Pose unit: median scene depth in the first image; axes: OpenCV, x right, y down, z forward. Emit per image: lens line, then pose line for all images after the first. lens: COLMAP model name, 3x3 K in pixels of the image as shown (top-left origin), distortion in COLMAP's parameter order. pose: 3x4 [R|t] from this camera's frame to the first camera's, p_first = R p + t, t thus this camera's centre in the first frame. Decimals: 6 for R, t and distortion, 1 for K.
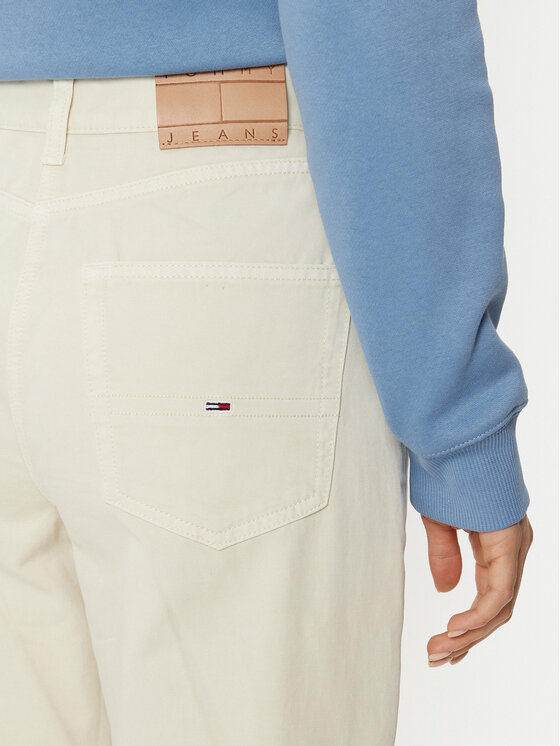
lens RADIAL K [[2212.7, 0, 278.8], [0, 2212.7, 373.4], [0, 0, 1]] dist [-0.423590, 0.000000]
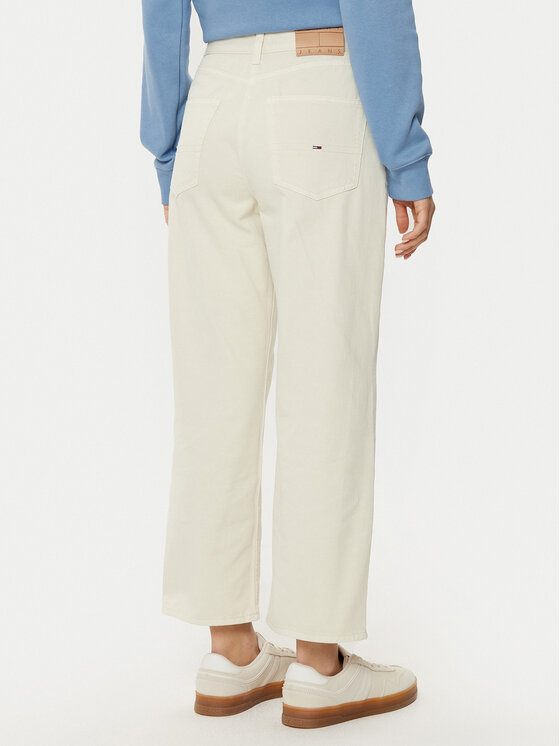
lens RADIAL K [[1268.9, 0, 281.3], [0, 1268.9, 372.8], [0, 0, 1]] dist [-0.272366, 0.000000]
pose [[0.998501, 0.015779, -0.052416, 0.014153], [-0.012682, 0.998184, 0.058887, 0.196492], [0.053250, -0.058134, 0.996888, -0.556914]]
